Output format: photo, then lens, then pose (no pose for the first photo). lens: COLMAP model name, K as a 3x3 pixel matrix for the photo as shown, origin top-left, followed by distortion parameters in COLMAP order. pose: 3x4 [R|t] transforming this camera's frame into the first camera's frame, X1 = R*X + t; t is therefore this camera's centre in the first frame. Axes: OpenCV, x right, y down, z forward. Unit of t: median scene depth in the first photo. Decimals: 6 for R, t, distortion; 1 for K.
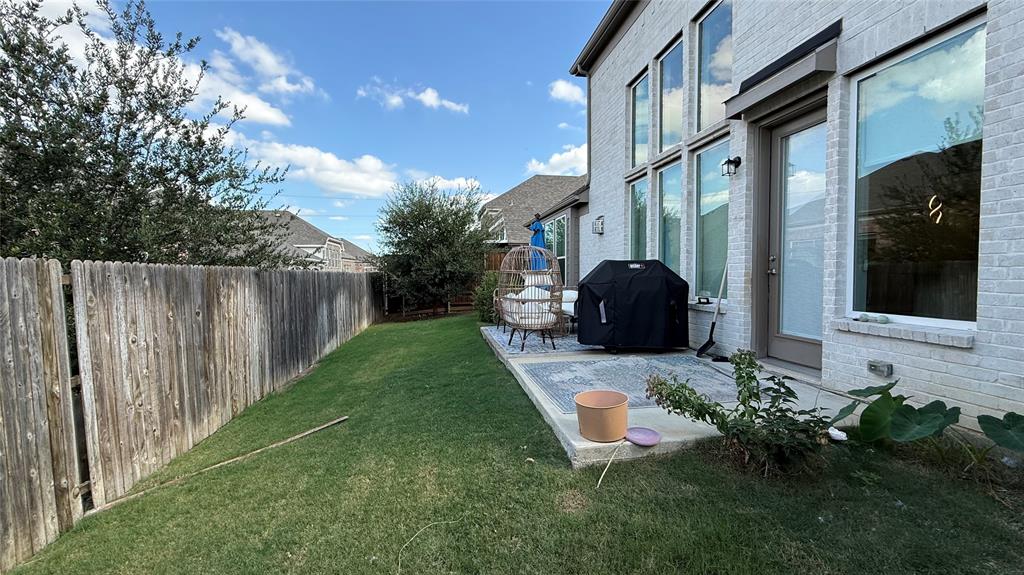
lens RADIAL K [[405.9, 0, 510.5], [0, 405.9, 289.6], [0, 0, 1]] dist [0.001149, -0.000323]
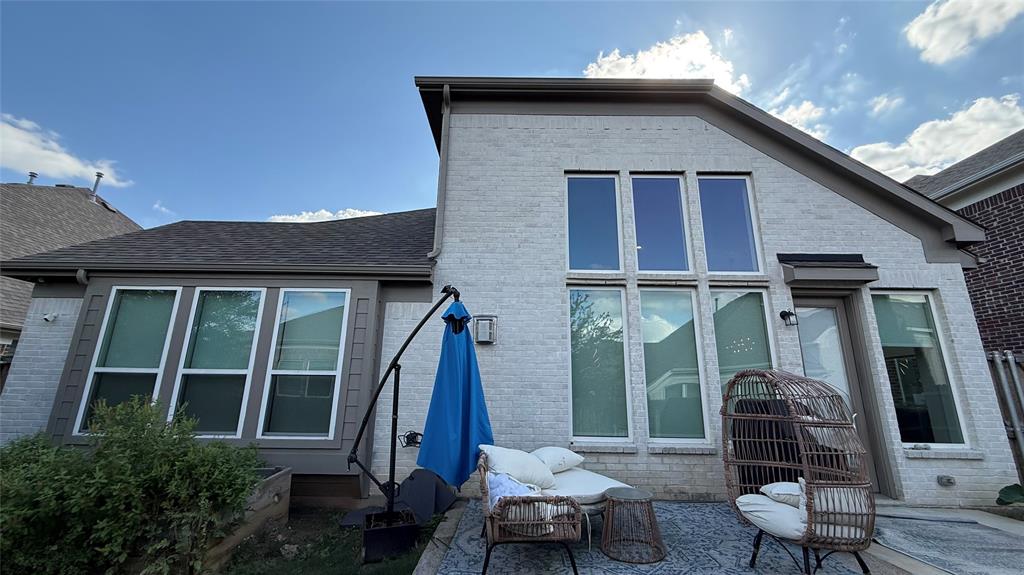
lens RADIAL K [[405.9, 0, 509.3], [0, 405.9, 288.8], [0, 0, 1]] dist [0.001149, -0.000323]
pose [[0.176659, 0.253692, 0.951016, -0.714857], [0.022681, 0.964907, -0.261611, -0.099575], [-0.984011, 0.067786, 0.164706, 1.583763]]
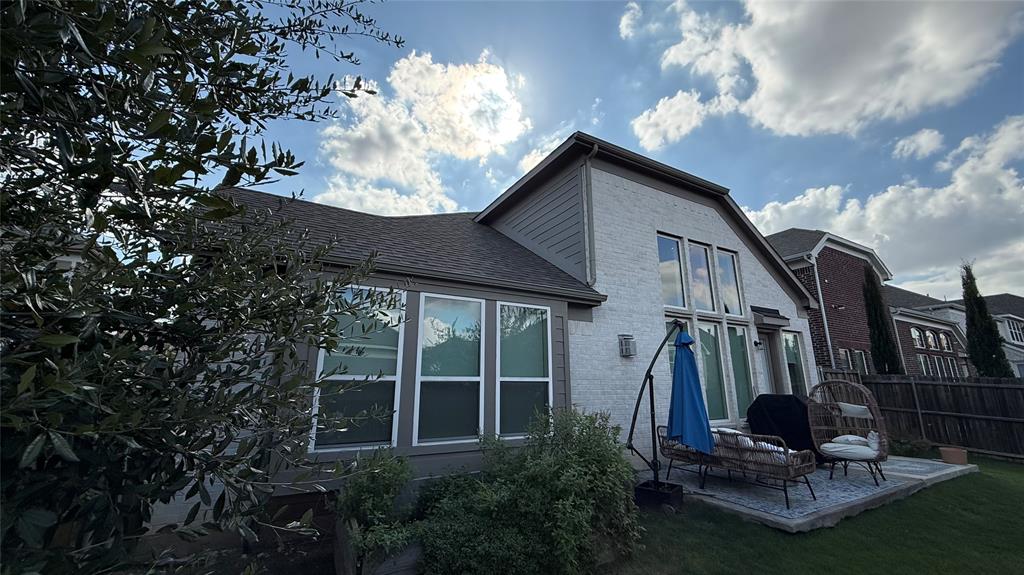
lens RADIAL K [[405.9, 0, 503.9], [0, 405.9, 288.5], [0, 0, 1]] dist [0.001149, -0.000323]
pose [[-0.341191, 0.239544, 0.908960, -0.873467], [0.045921, 0.970077, -0.238414, -0.159880], [-0.938872, -0.039604, -0.341981, 2.821287]]
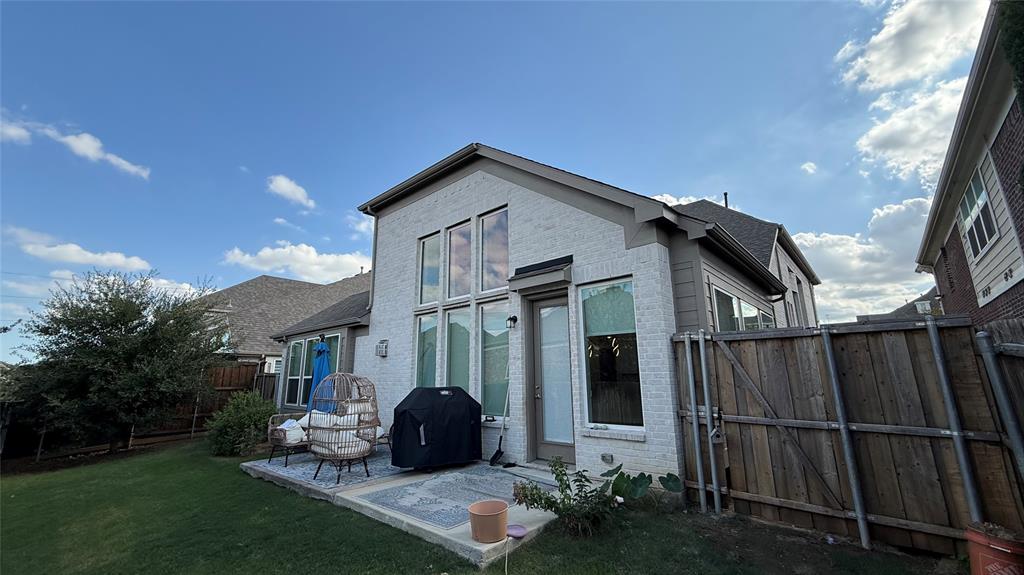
lens RADIAL K [[405.9, 0, 511.9], [0, 405.9, 288.2], [0, 0, 1]] dist [0.001149, -0.000323]
pose [[0.781245, 0.134359, 0.609593, -0.360603], [0.031468, 0.966842, -0.253428, -0.051016], [-0.623431, 0.217172, 0.751112, -0.123154]]
